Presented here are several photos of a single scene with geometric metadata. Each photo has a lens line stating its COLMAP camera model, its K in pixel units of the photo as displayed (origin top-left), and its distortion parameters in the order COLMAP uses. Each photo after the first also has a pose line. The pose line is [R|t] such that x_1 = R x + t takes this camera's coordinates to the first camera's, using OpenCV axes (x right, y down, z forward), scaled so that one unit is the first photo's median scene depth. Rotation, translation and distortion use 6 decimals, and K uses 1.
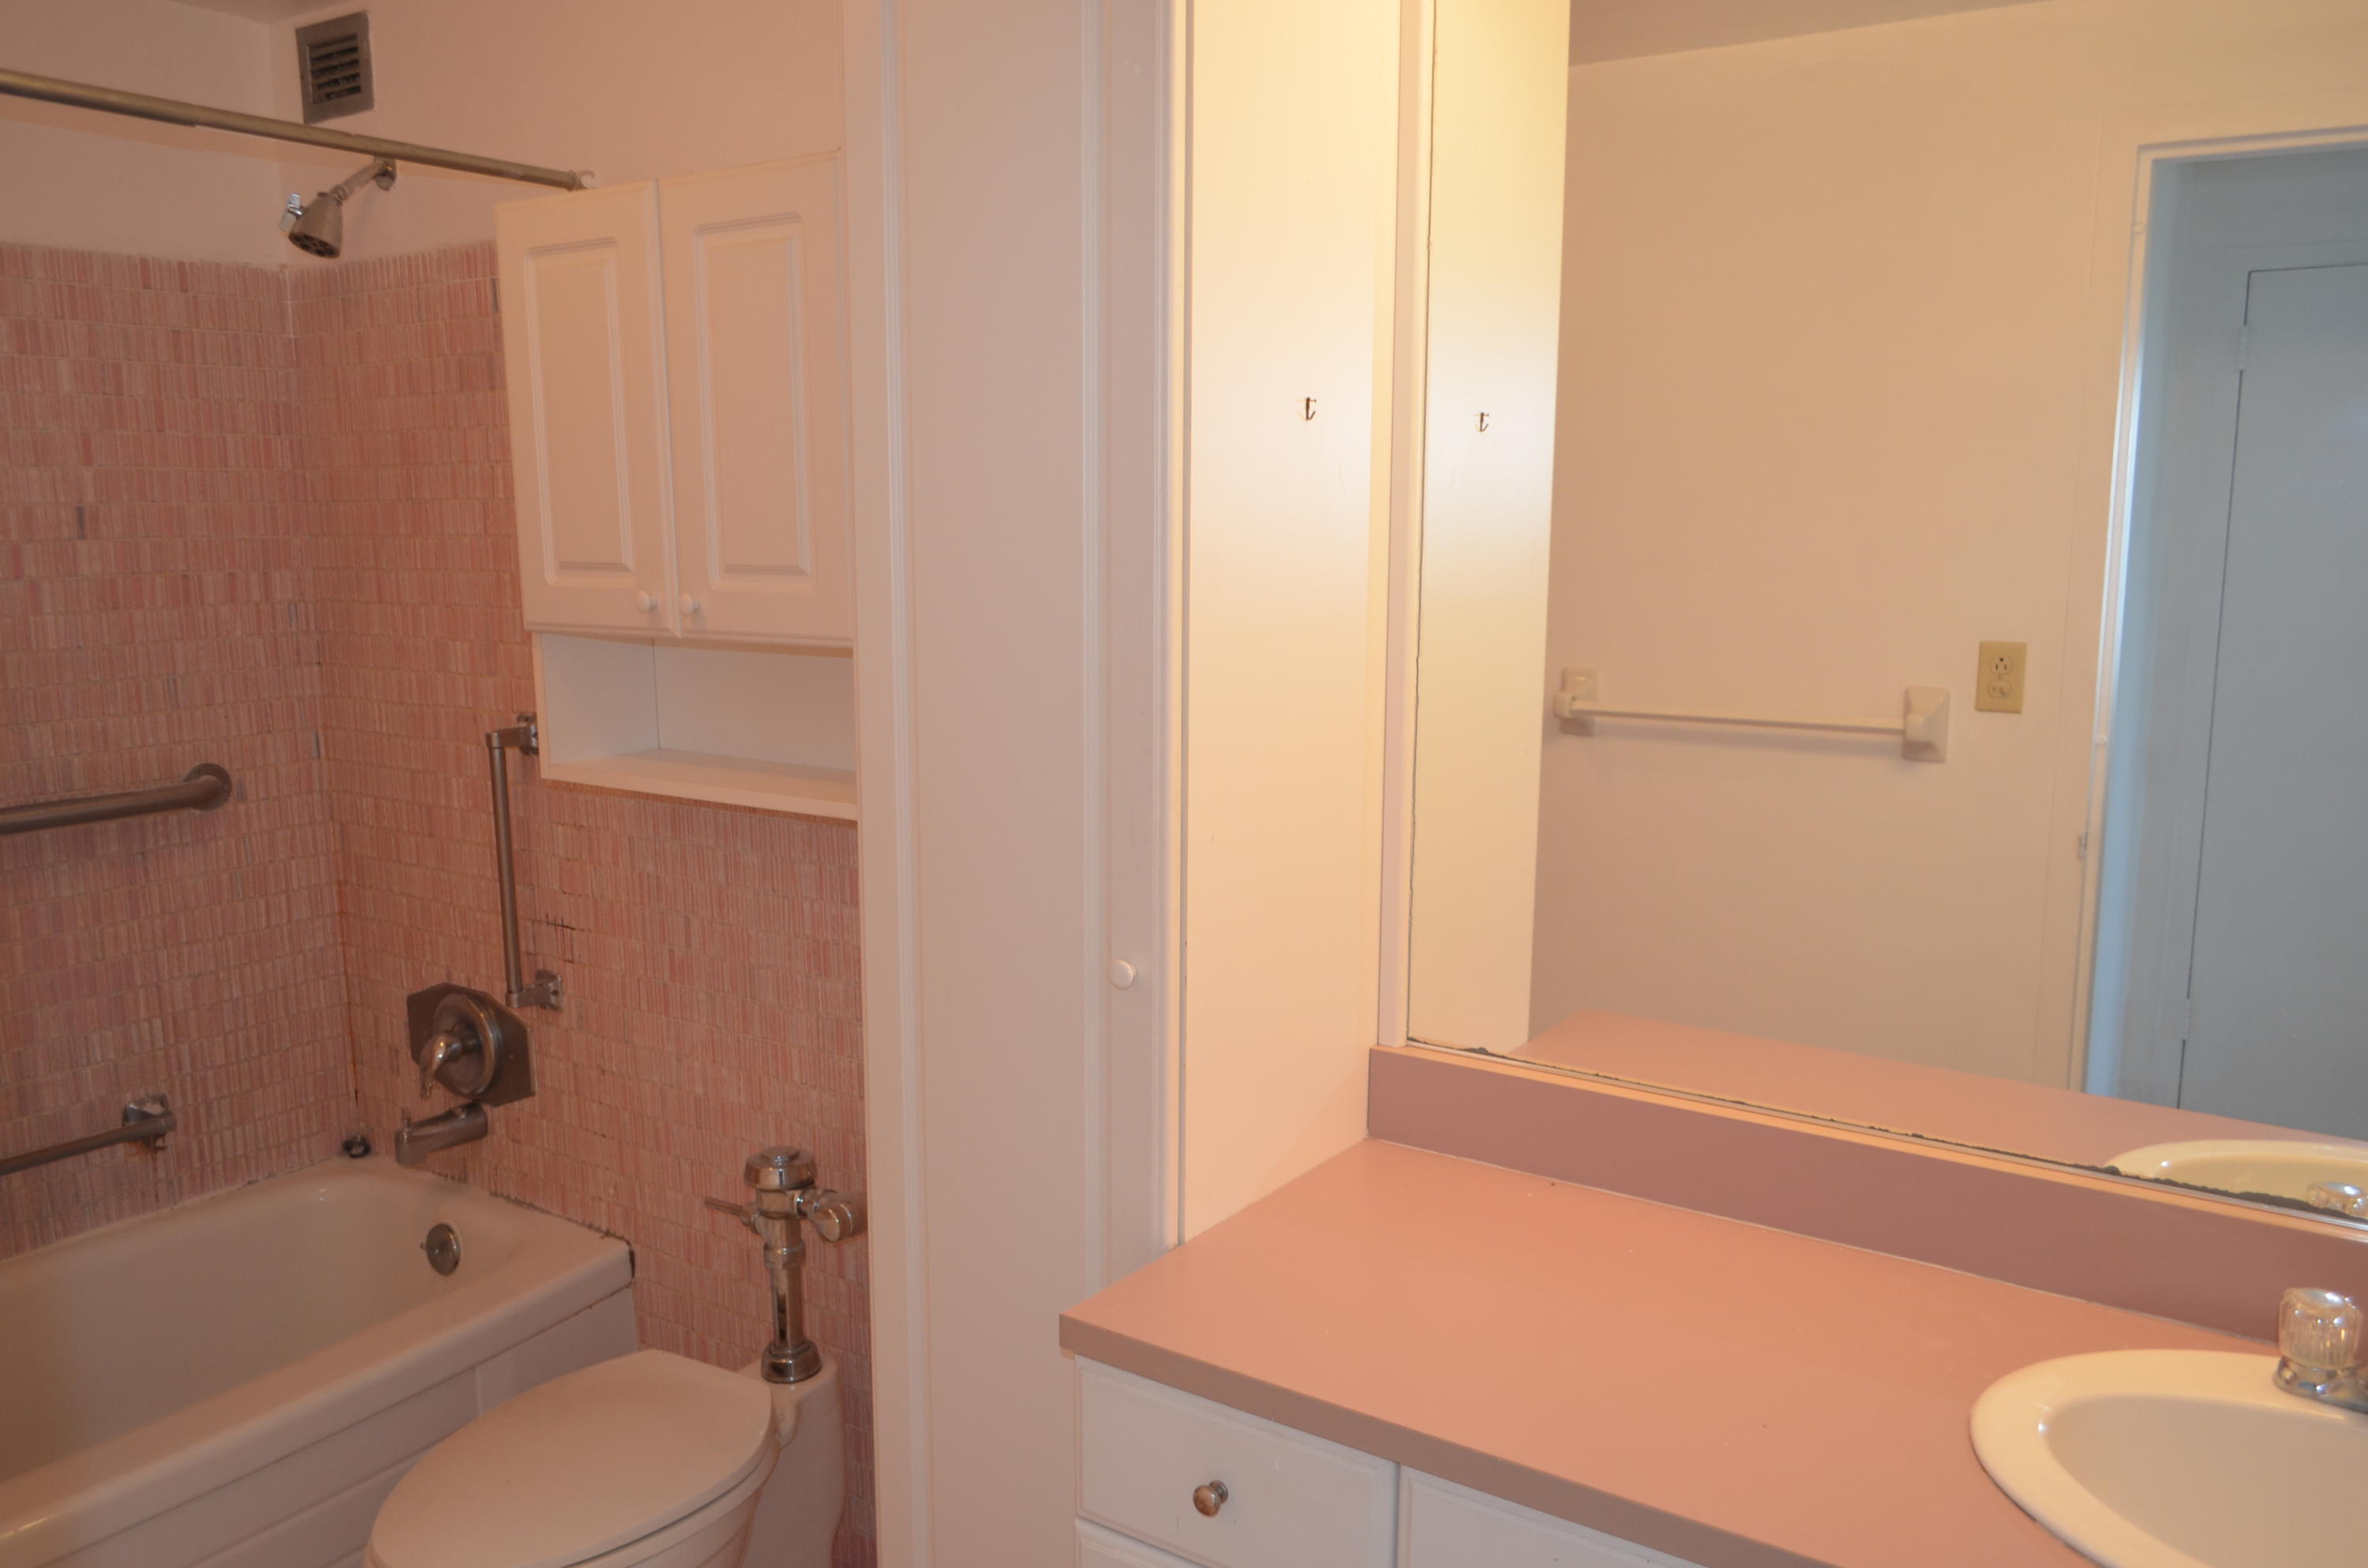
lens RADIAL K [[1834.3, 0, 1200.1], [0, 1834.3, 793.8], [0, 0, 1]] dist [-0.011605, 0.002346]
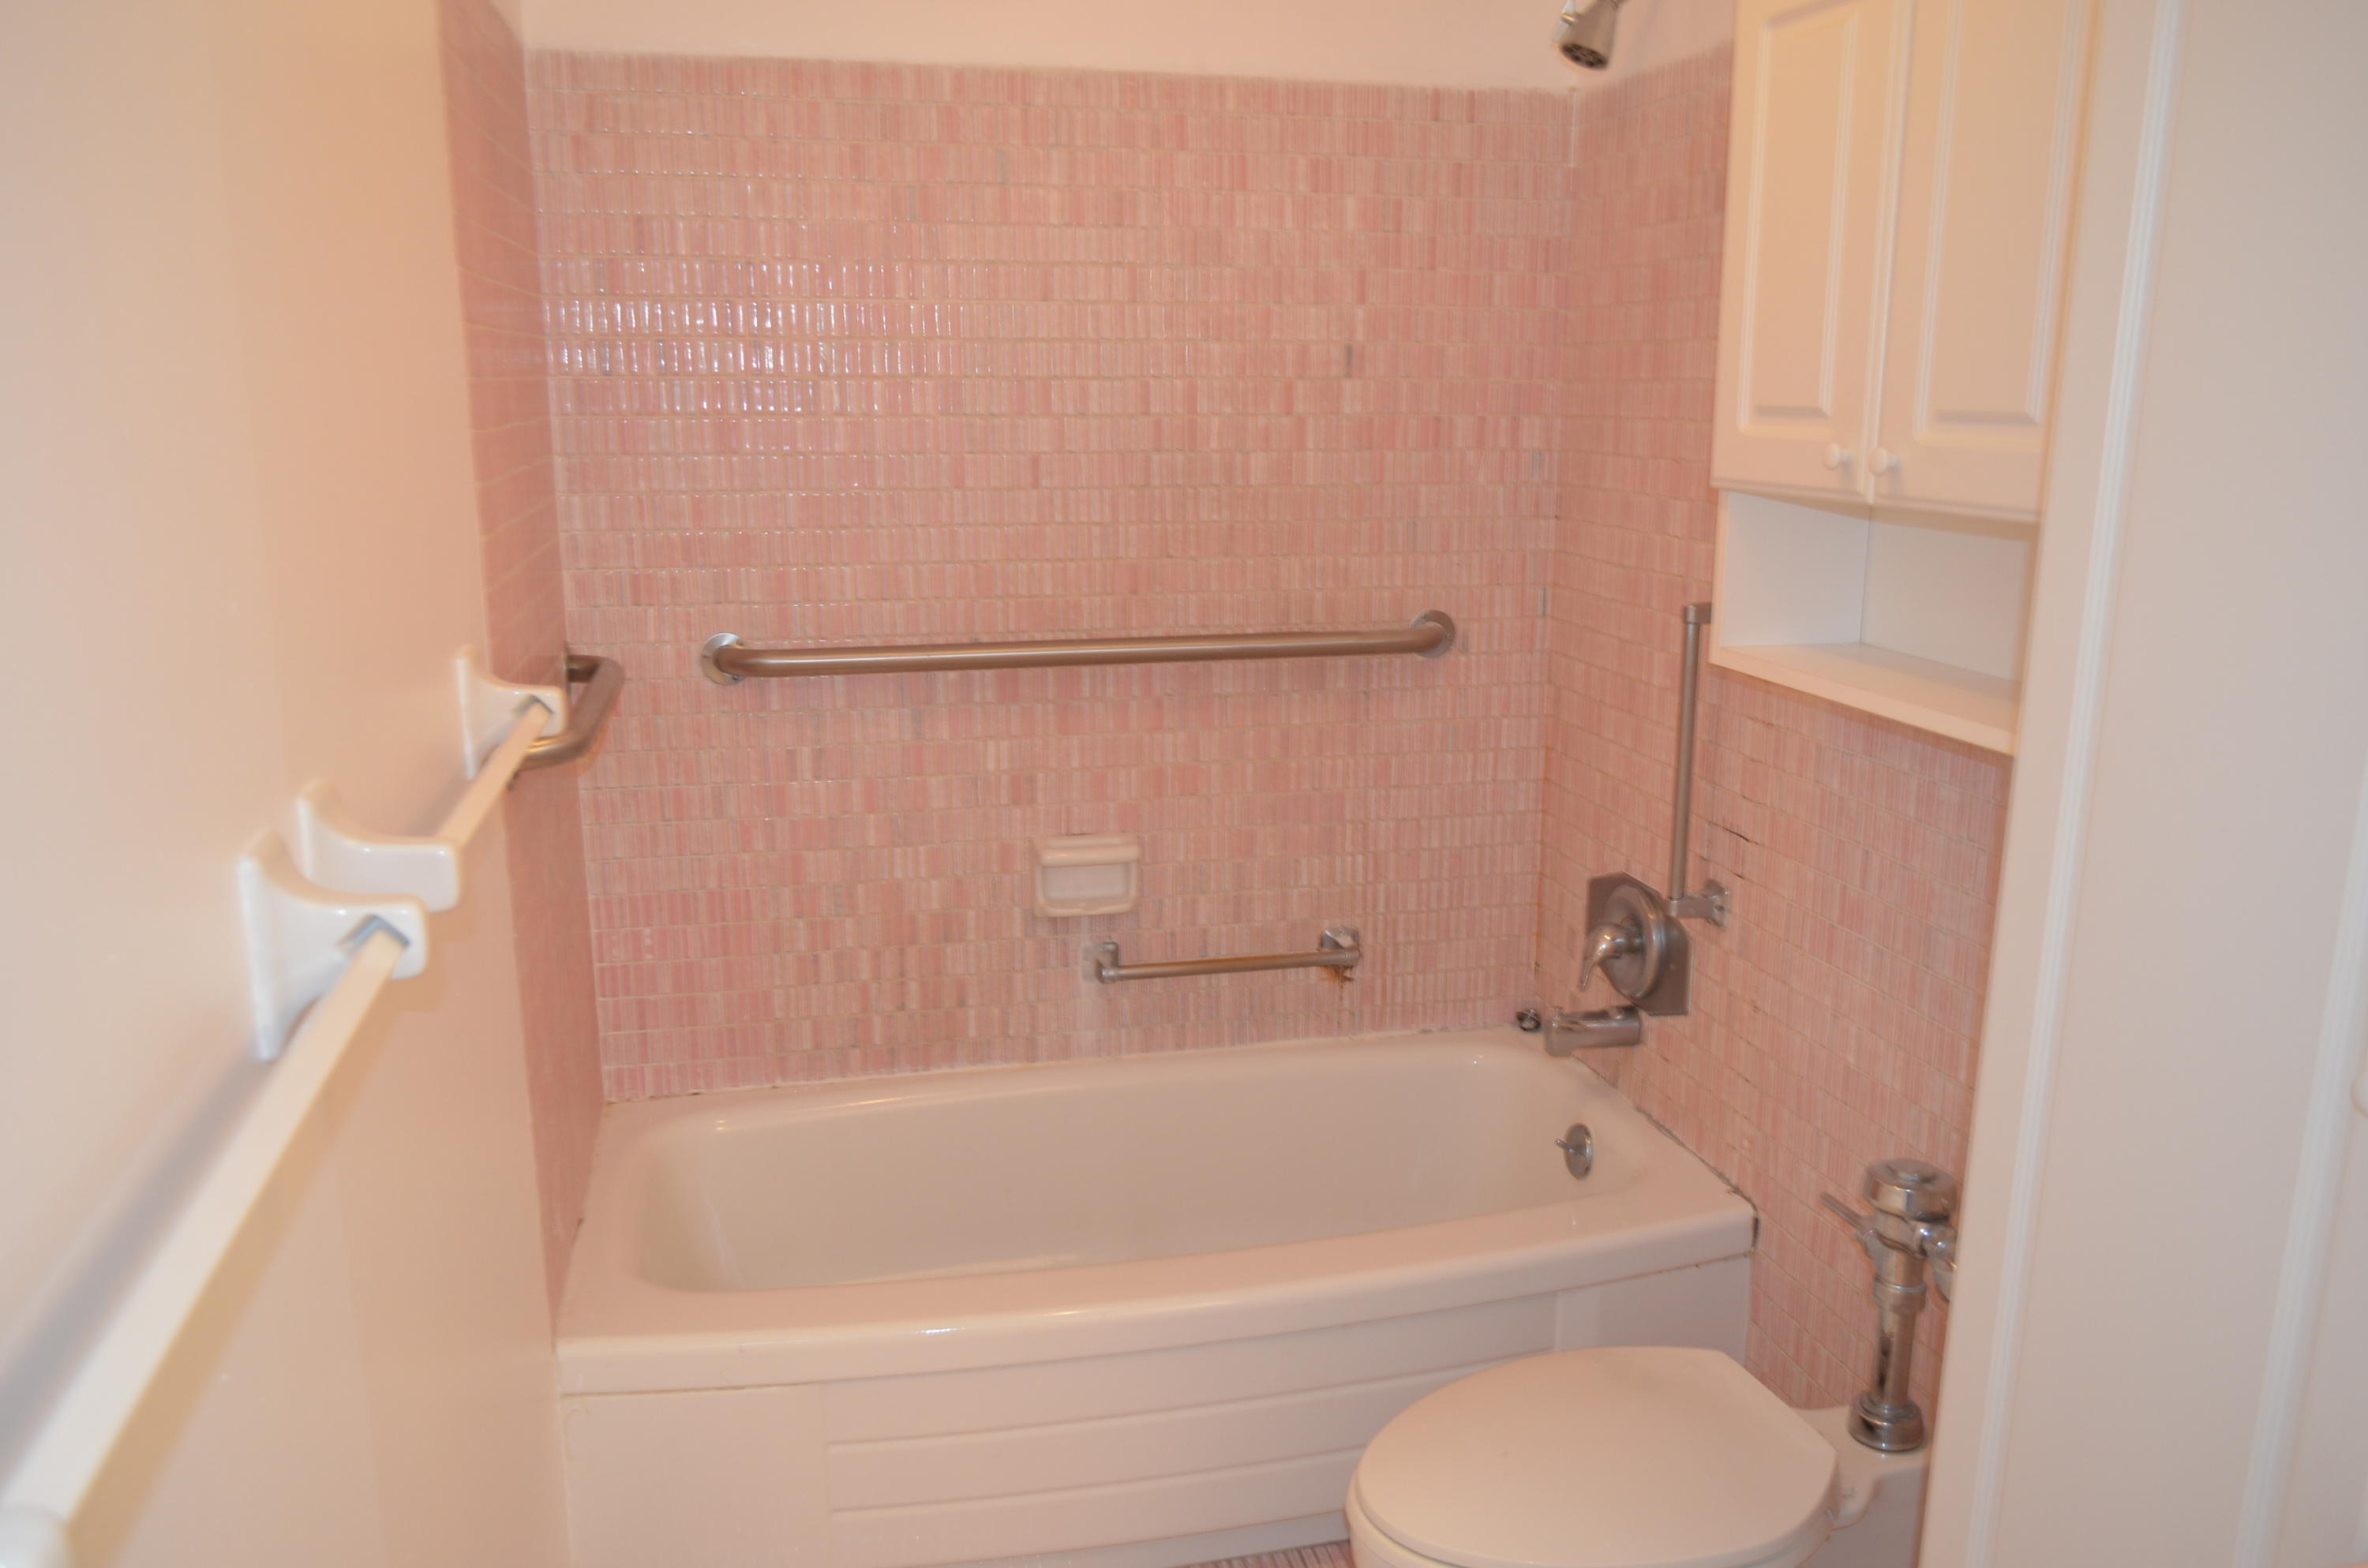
lens RADIAL K [[1834.3, 0, 1200.1], [0, 1834.3, 793.8], [0, 0, 1]] dist [-0.011605, 0.002346]
pose [[0.742551, 0.158806, -0.650691, 0.025655], [-0.117660, 0.987306, 0.106689, -0.009776], [0.659374, -0.002662, 0.751810, 0.172999]]
